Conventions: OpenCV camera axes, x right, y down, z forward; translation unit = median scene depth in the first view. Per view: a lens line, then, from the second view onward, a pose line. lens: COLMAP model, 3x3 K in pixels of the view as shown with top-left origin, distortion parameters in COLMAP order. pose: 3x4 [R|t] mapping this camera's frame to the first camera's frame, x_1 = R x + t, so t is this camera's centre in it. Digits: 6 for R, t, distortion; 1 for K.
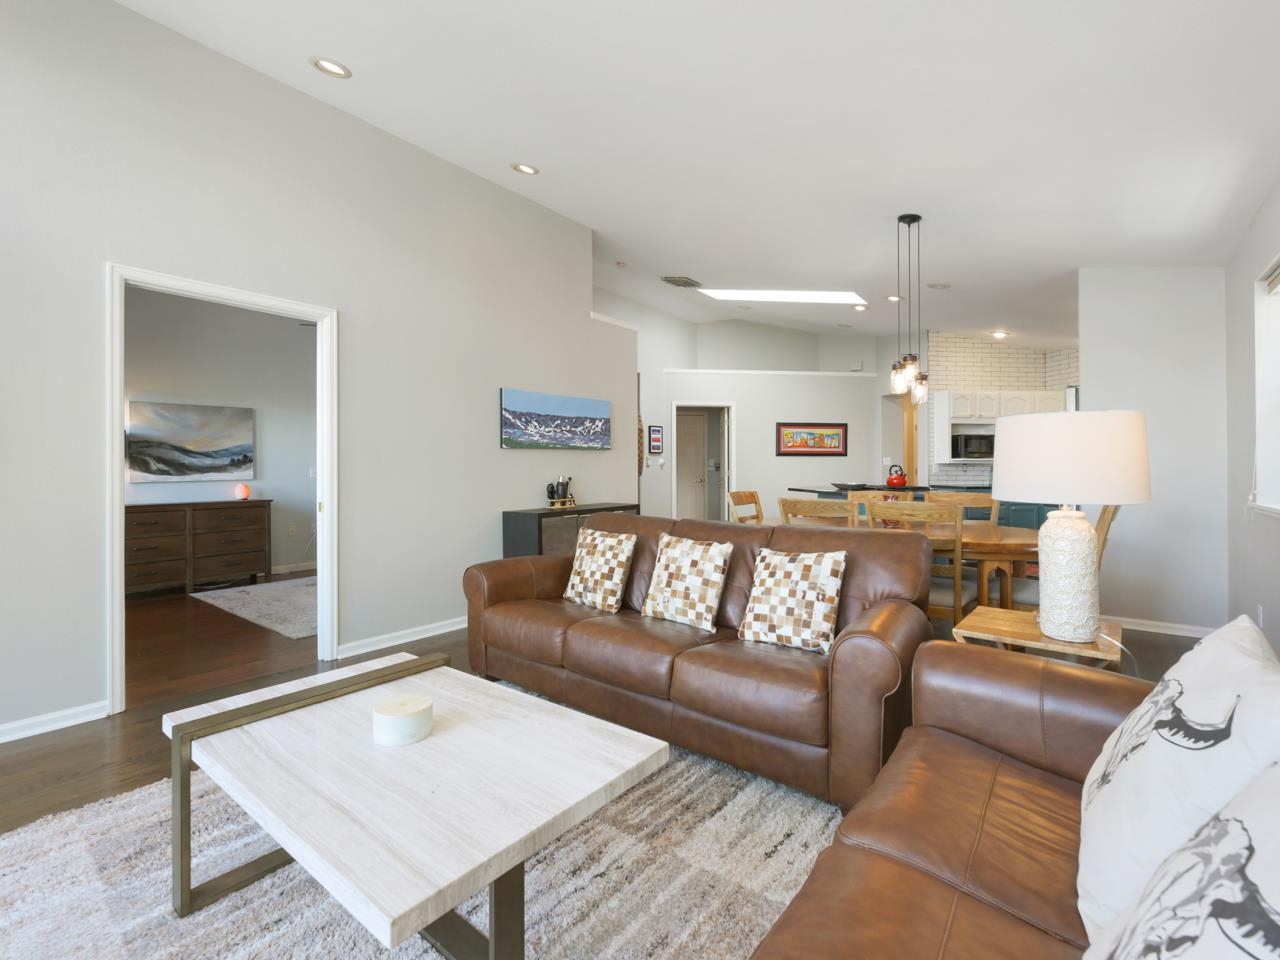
lens RADIAL K [[577.2, 0, 642.2], [0, 577.2, 465.3], [0, 0, 1]] dist [-0.000535, -0.000951]
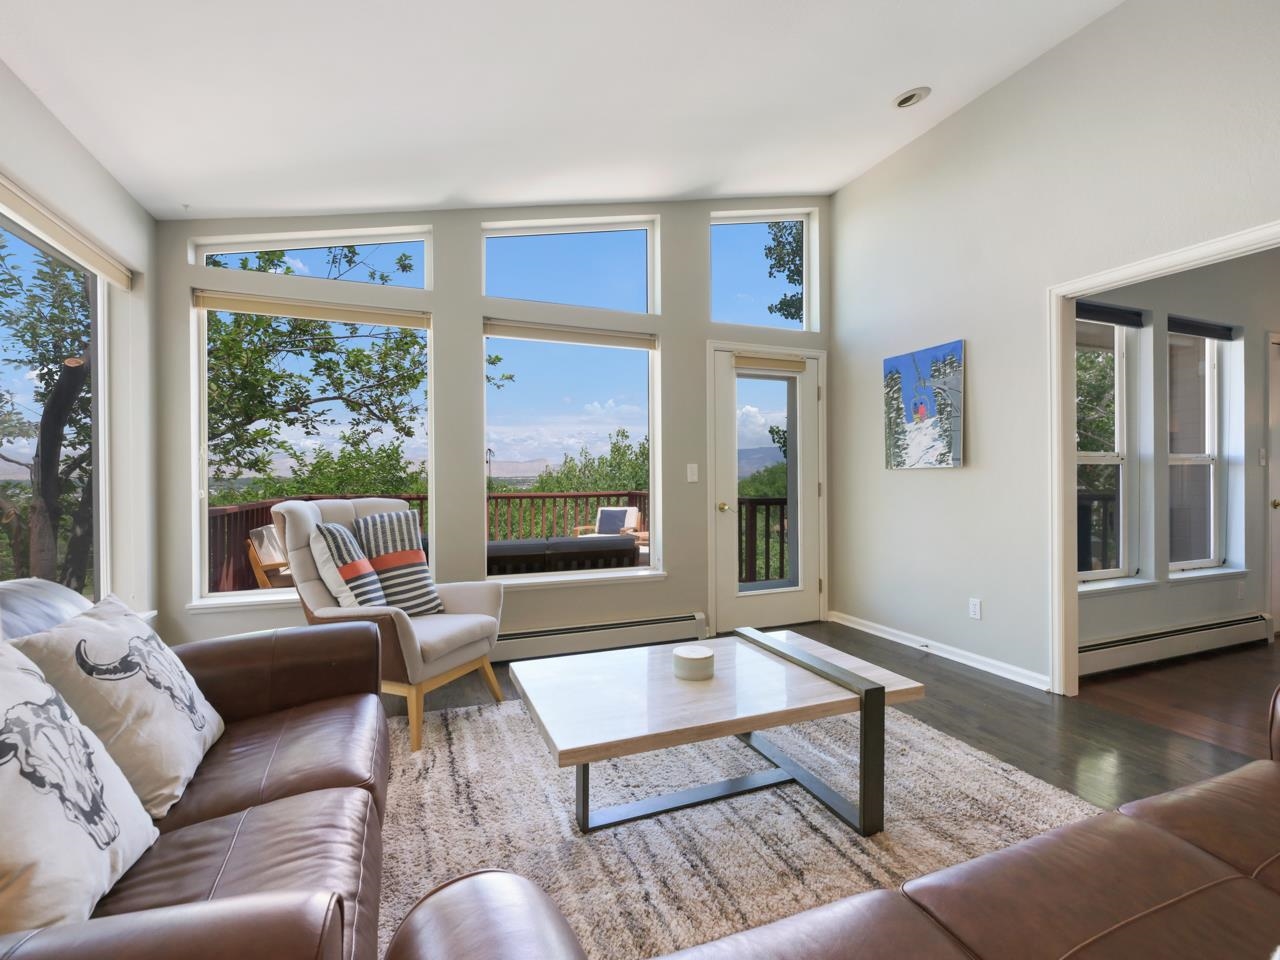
lens RADIAL K [[577.2, 0, 633.6], [0, 577.2, 476.3], [0, 0, 1]] dist [-0.000535, -0.000951]
pose [[-0.500958, 0.006574, -0.865447, 0.466030], [0.012069, 0.999927, 0.000610, 0.003137], [0.865387, -0.010139, -0.501001, 0.891007]]
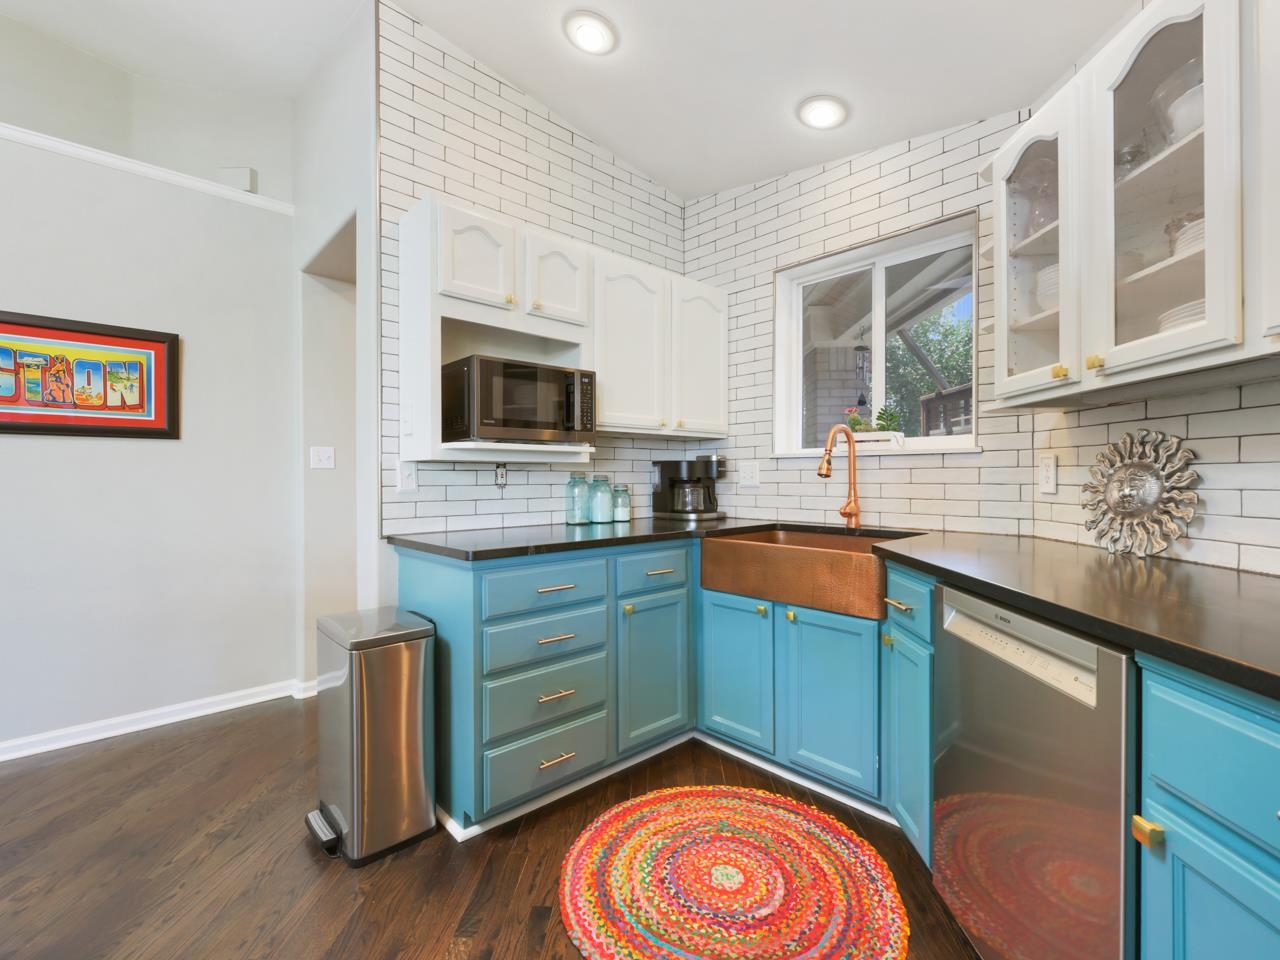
lens RADIAL K [[577.2, 0, 636.4], [0, 577.2, 479.0], [0, 0, 1]] dist [-0.000535, -0.000951]
pose [[0.812614, -0.002136, 0.582798, 1.251929], [-0.002864, 0.999967, 0.007658, 0.009590], [-0.582795, -0.007892, 0.812581, 1.999427]]
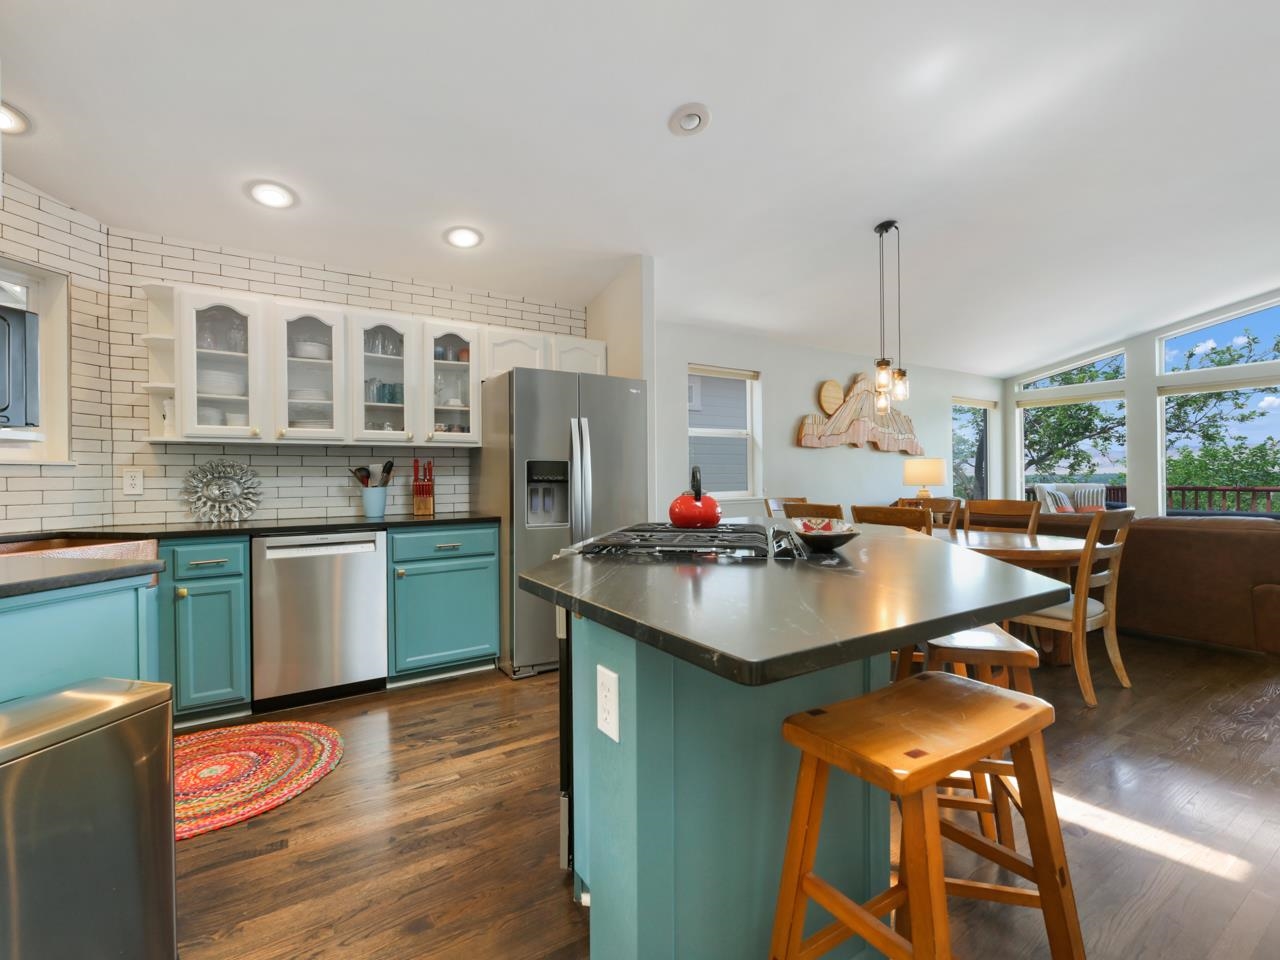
lens RADIAL K [[577.2, 0, 637.1], [0, 577.2, 484.3], [0, 0, 1]] dist [-0.000535, -0.000951]
pose [[-0.945382, 0.007968, 0.325866, 0.804519], [0.009869, 0.999943, 0.004182, 0.017181], [-0.325814, 0.007170, -0.945407, 3.061140]]
